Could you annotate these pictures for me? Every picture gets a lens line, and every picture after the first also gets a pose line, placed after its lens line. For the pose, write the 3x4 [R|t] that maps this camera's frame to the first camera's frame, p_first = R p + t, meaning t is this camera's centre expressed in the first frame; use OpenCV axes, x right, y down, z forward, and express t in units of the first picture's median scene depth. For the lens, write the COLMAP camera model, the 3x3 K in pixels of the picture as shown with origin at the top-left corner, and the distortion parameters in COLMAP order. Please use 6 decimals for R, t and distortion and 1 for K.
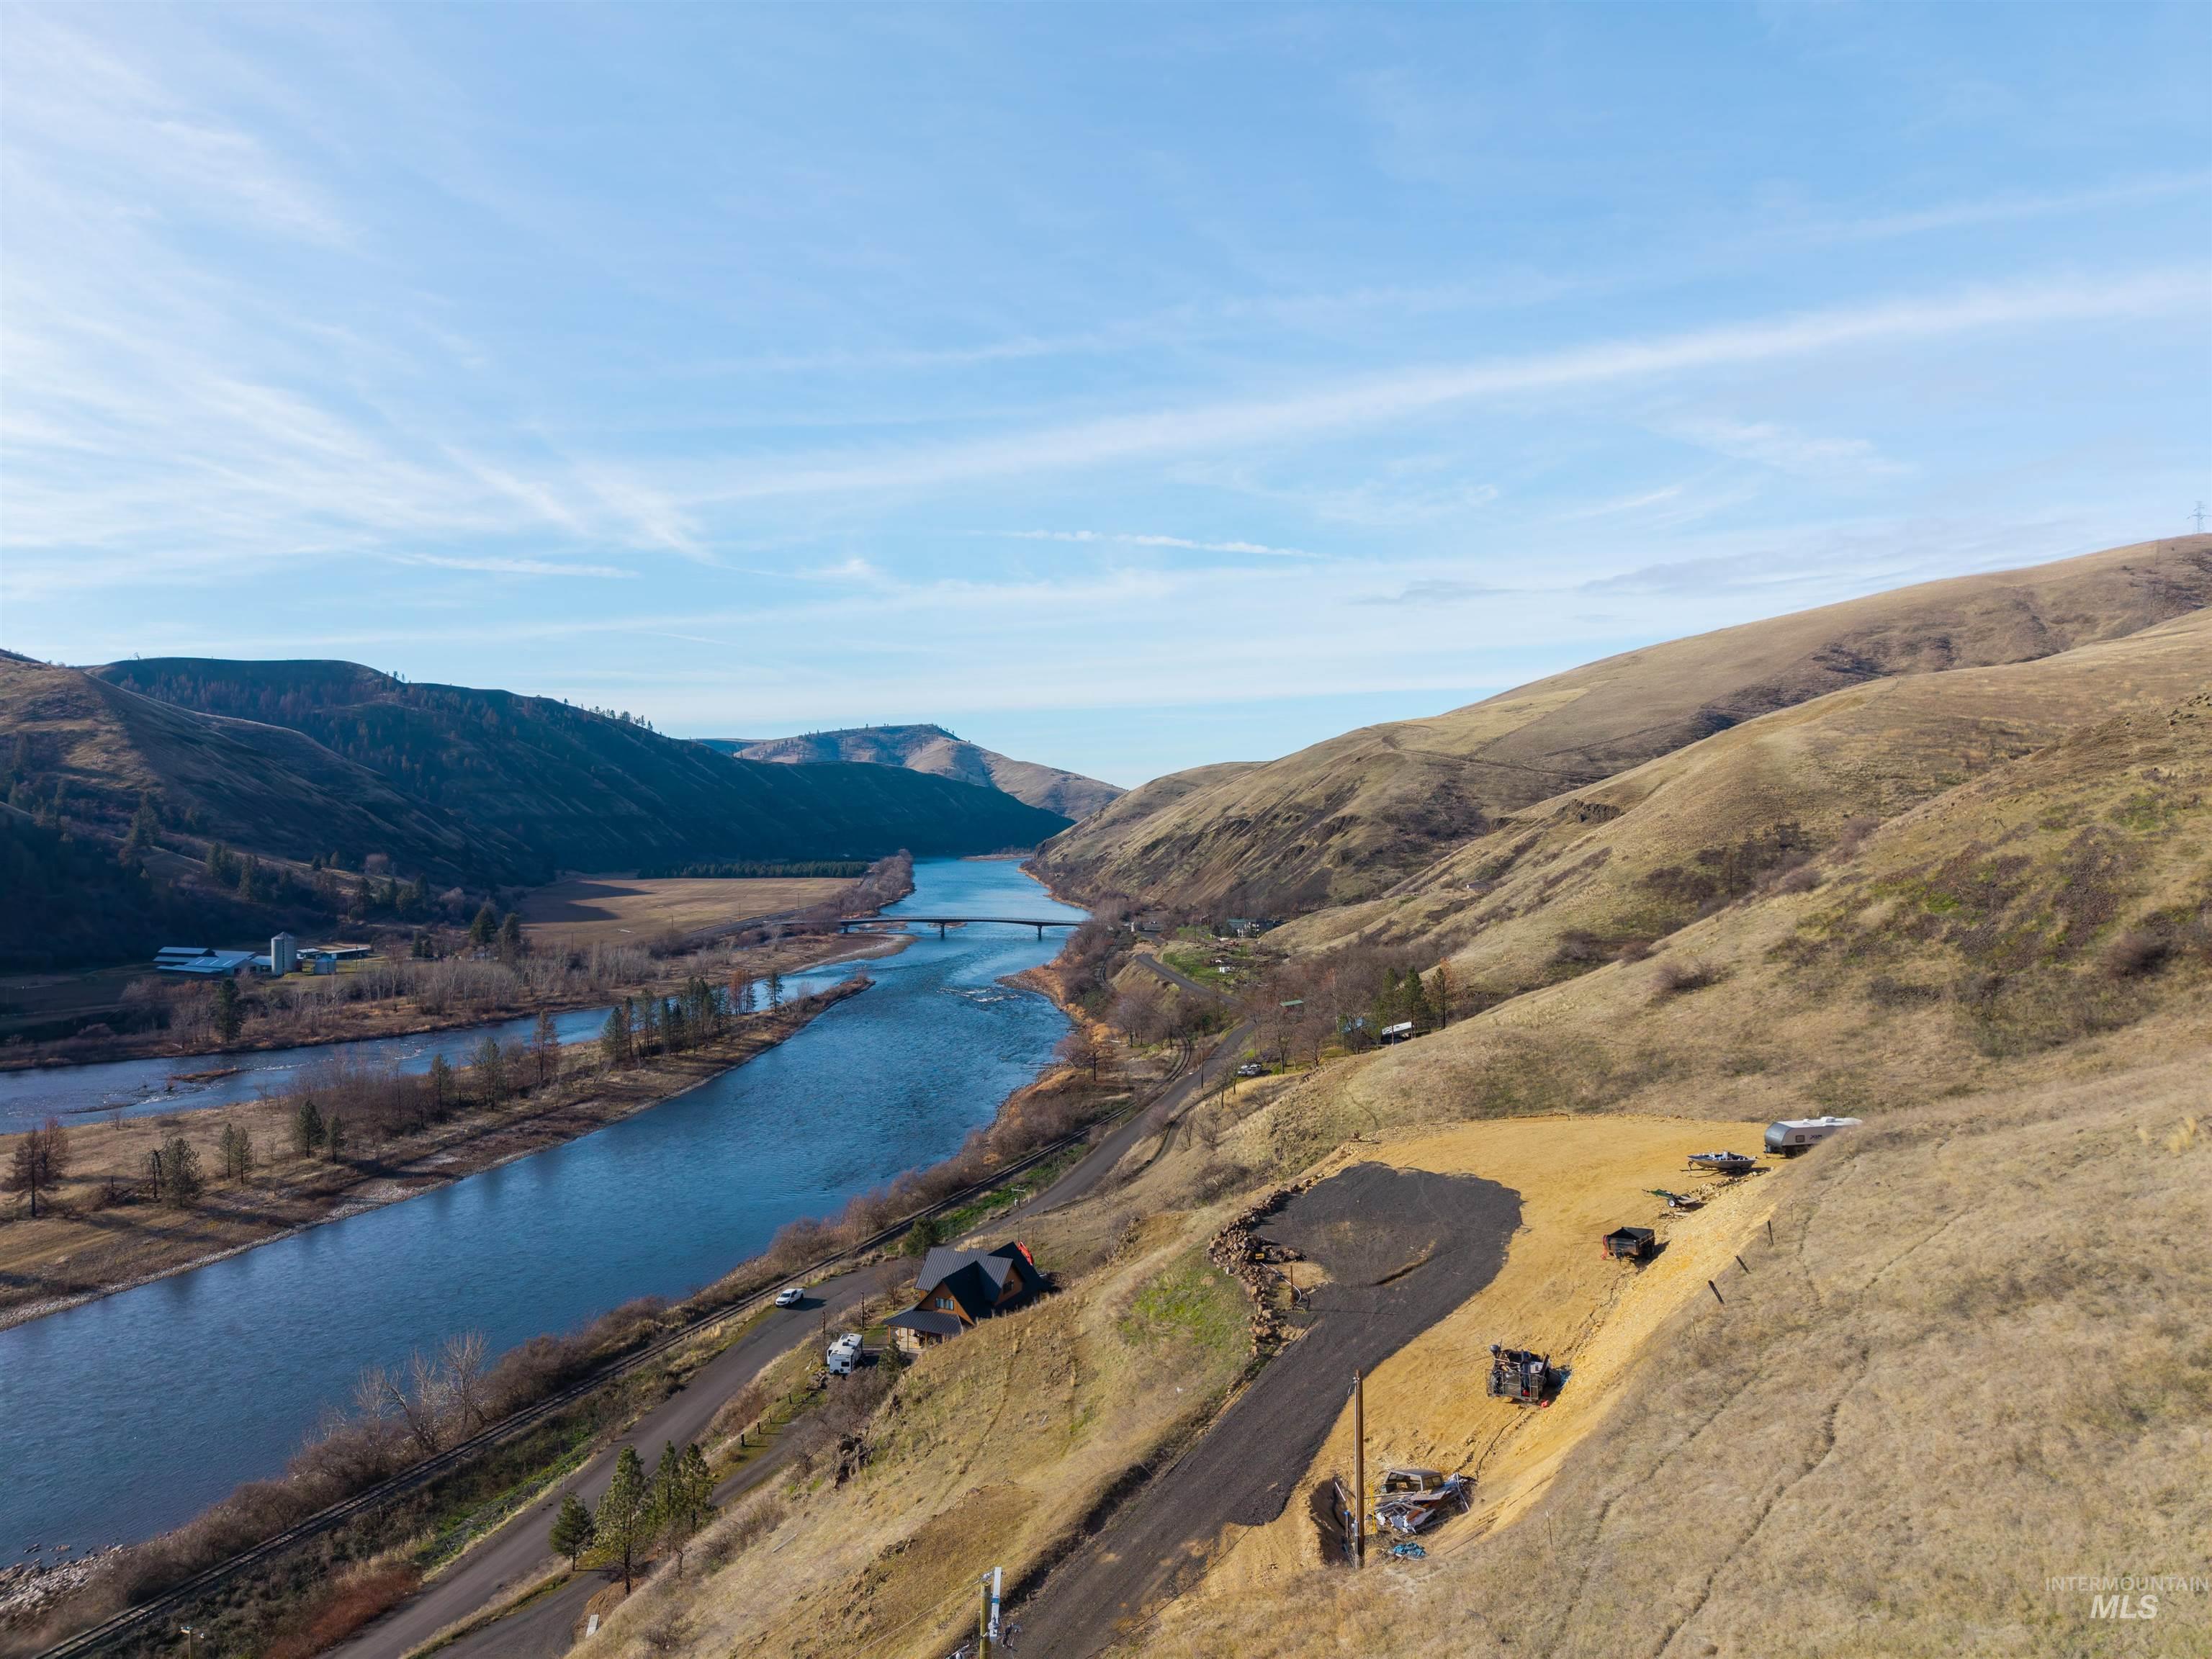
lens RADIAL K [[1473.7, 0, 1100.9], [0, 1473.7, 818.0], [0, 0, 1]] dist [0.057858, -0.071216]
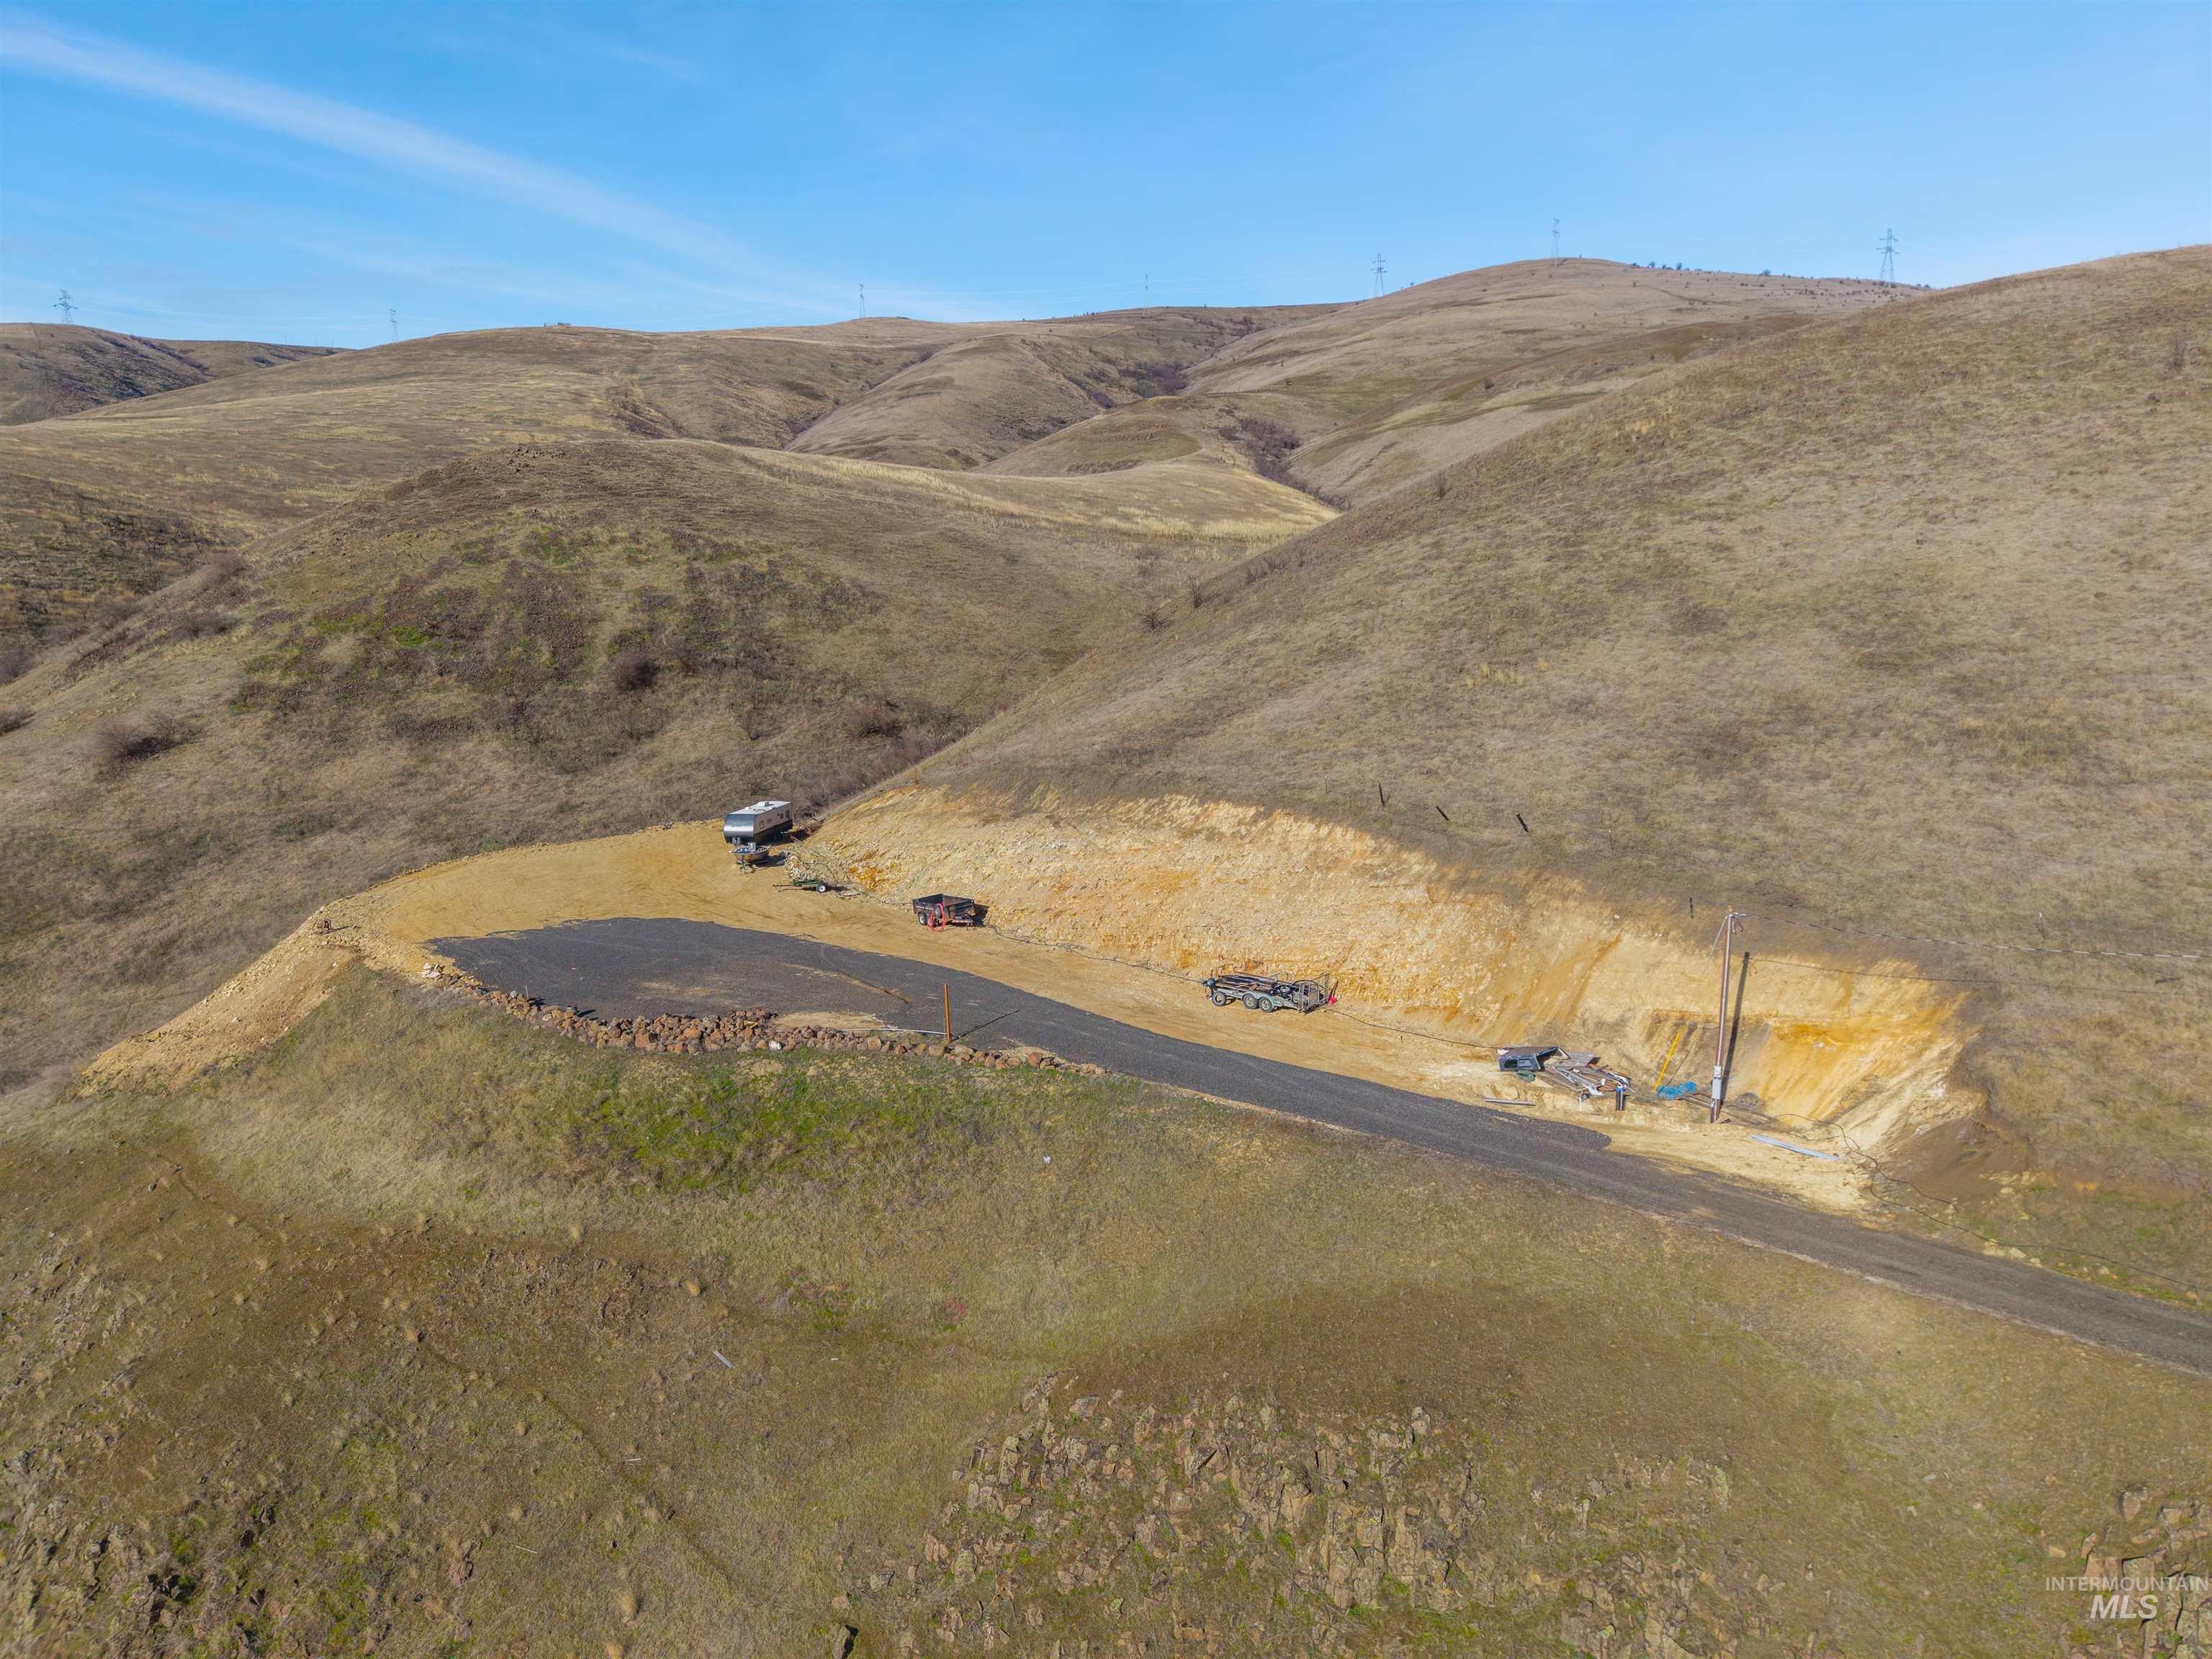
lens RADIAL K [[1483.9, 0, 1111.4], [0, 1483.9, 837.4], [0, 0, 1]] dist [0.020874, -0.016772]
pose [[0.297626, -0.134806, 0.945117, -0.047349], [0.003381, 0.990123, 0.140161, 0.011552], [-0.954677, -0.038520, 0.295142, 0.064744]]
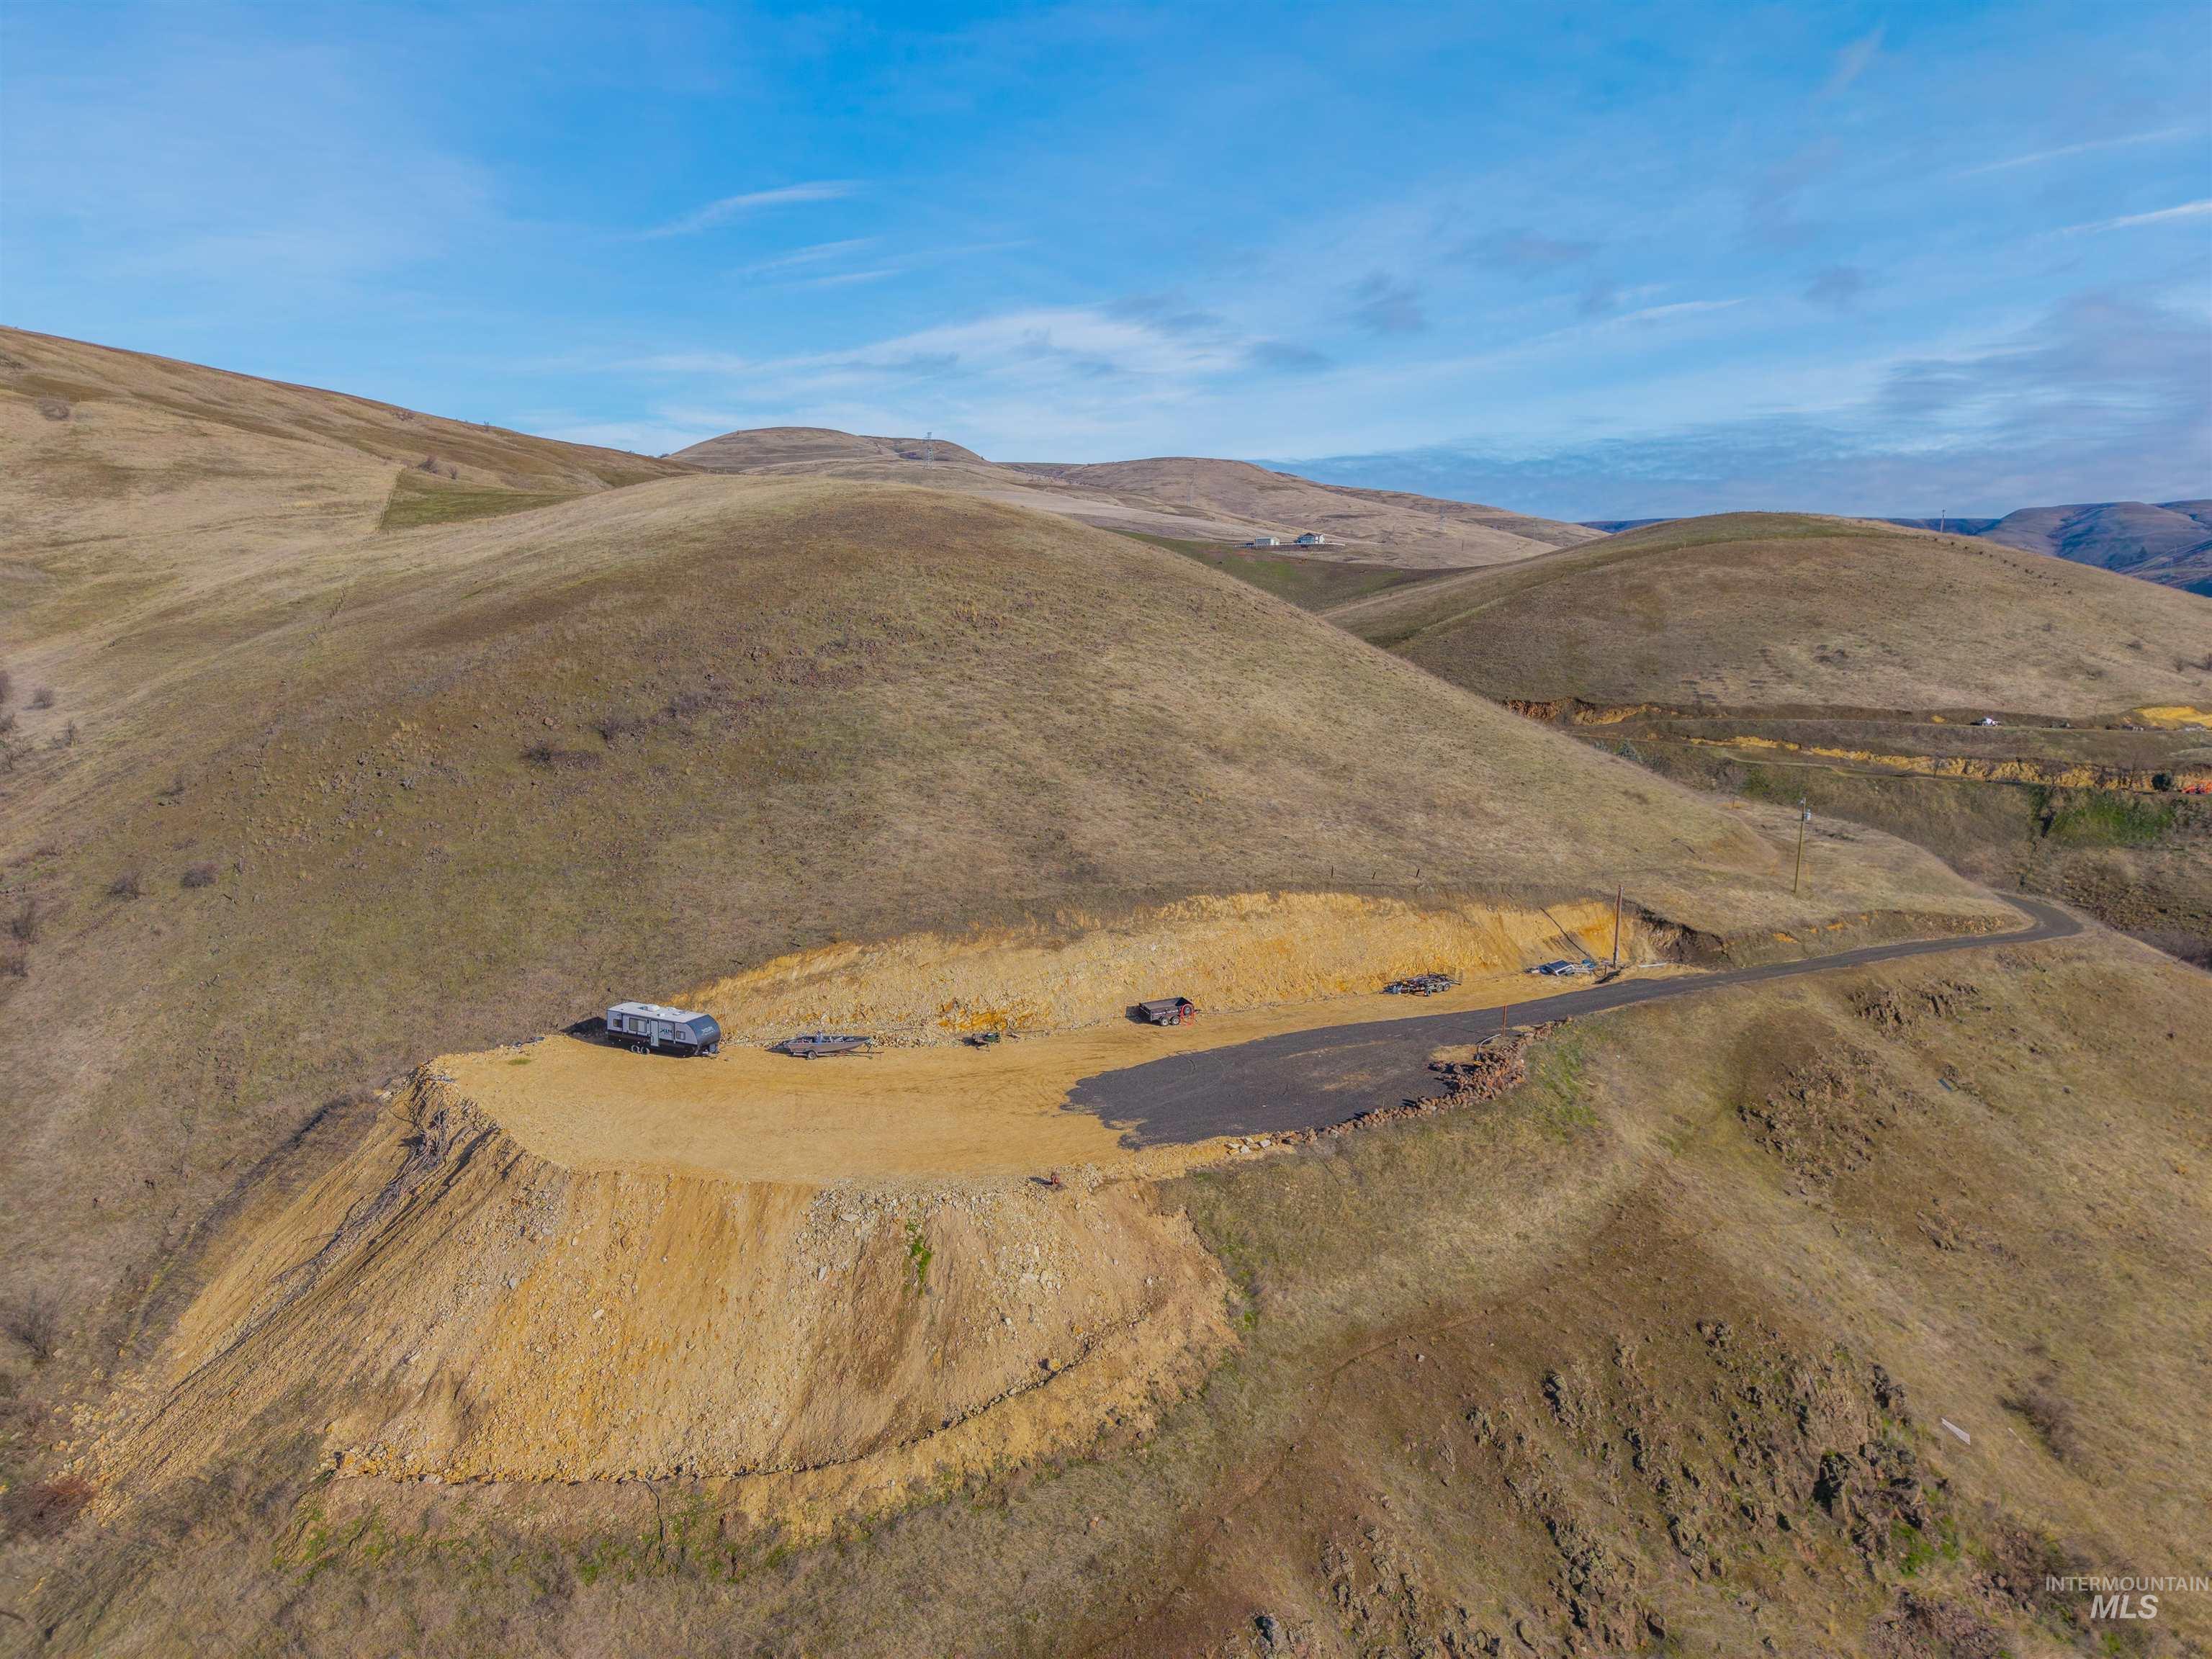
lens RADIAL K [[1483.9, 0, 1111.4], [0, 1483.9, 837.4], [0, 0, 1]] dist [0.020874, -0.016772]
pose [[-0.855828, -0.077632, 0.511402, -0.020693], [-0.011704, 0.991327, 0.130900, -0.000867], [-0.517128, 0.106042, -0.849314, 0.204877]]
